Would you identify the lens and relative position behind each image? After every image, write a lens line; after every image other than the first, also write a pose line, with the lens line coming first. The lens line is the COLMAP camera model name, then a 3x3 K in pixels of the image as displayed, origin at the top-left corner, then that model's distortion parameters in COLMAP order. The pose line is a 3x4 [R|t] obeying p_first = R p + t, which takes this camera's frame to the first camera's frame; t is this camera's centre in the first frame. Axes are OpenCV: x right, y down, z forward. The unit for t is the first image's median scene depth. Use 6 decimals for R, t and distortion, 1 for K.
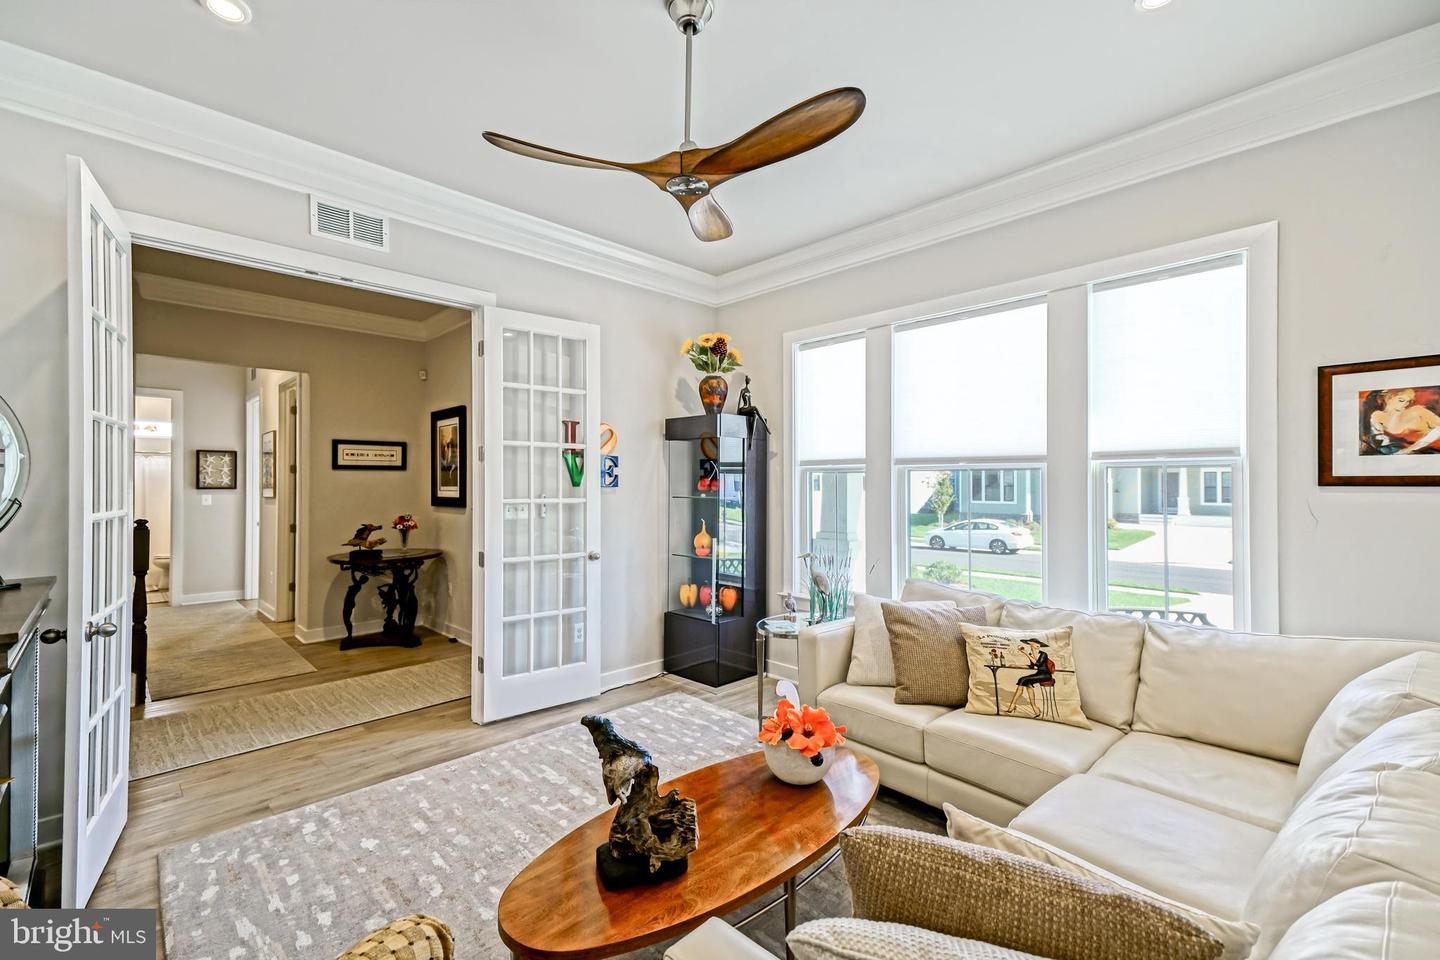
lens RADIAL K [[639.5, 0, 720.1], [0, 639.5, 477.4], [0, 0, 1]] dist [0.042601, -0.002741]
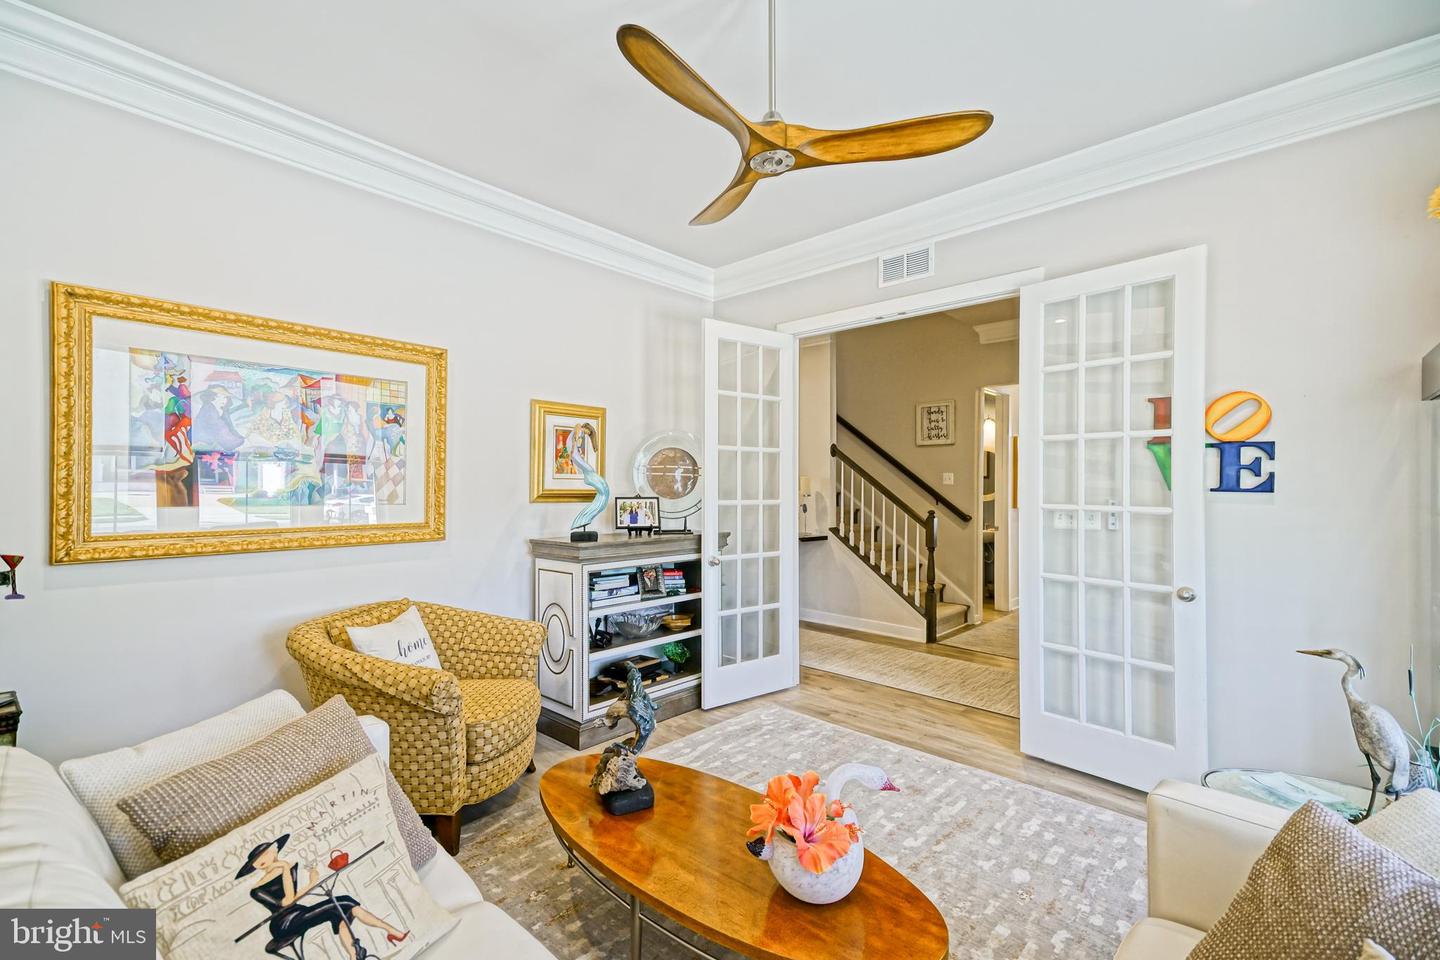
lens RADIAL K [[639.5, 0, 696.4], [0, 639.5, 475.4], [0, 0, 1]] dist [0.042601, -0.002741]
pose [[0.042053, -0.011517, -0.999049, 0.450324], [0.002541, 0.999932, -0.011420, 0.004479], [0.999112, -0.002059, 0.042079, 0.441987]]
